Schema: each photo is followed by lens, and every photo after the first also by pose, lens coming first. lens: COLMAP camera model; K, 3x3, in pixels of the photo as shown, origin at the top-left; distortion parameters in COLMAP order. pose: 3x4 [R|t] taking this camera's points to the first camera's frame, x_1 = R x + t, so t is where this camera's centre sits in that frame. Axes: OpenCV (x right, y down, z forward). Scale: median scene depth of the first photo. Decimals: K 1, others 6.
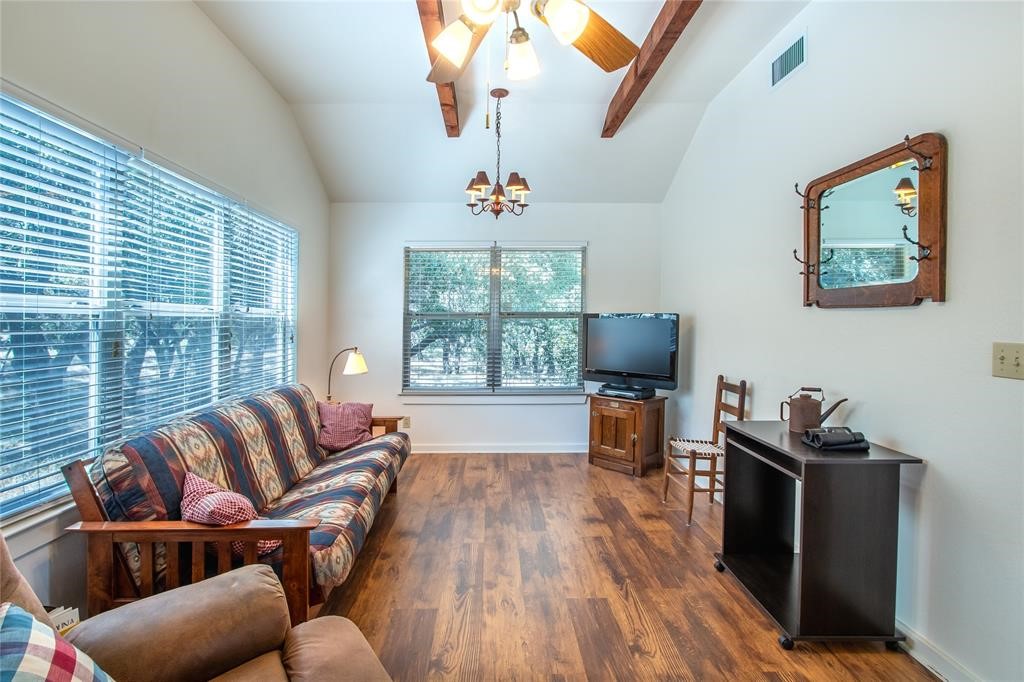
lens RADIAL K [[486.7, 0, 506.5], [0, 486.7, 329.8], [0, 0, 1]] dist [-0.015359, 0.000552]
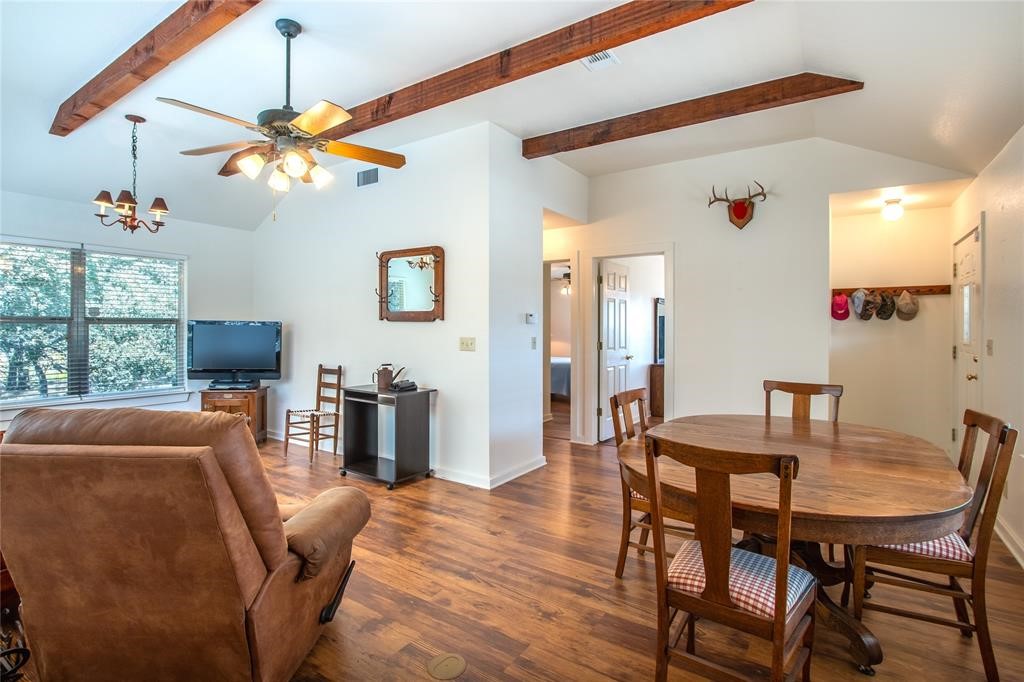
lens RADIAL K [[486.7, 0, 506.5], [0, 486.7, 329.8], [0, 0, 1]] dist [-0.015359, 0.000552]
pose [[0.580483, 0.000541, 0.814273, -0.591120], [0.009103, 0.999933, -0.007154, 0.005518], [-0.814222, 0.011566, 0.580439, -0.438882]]
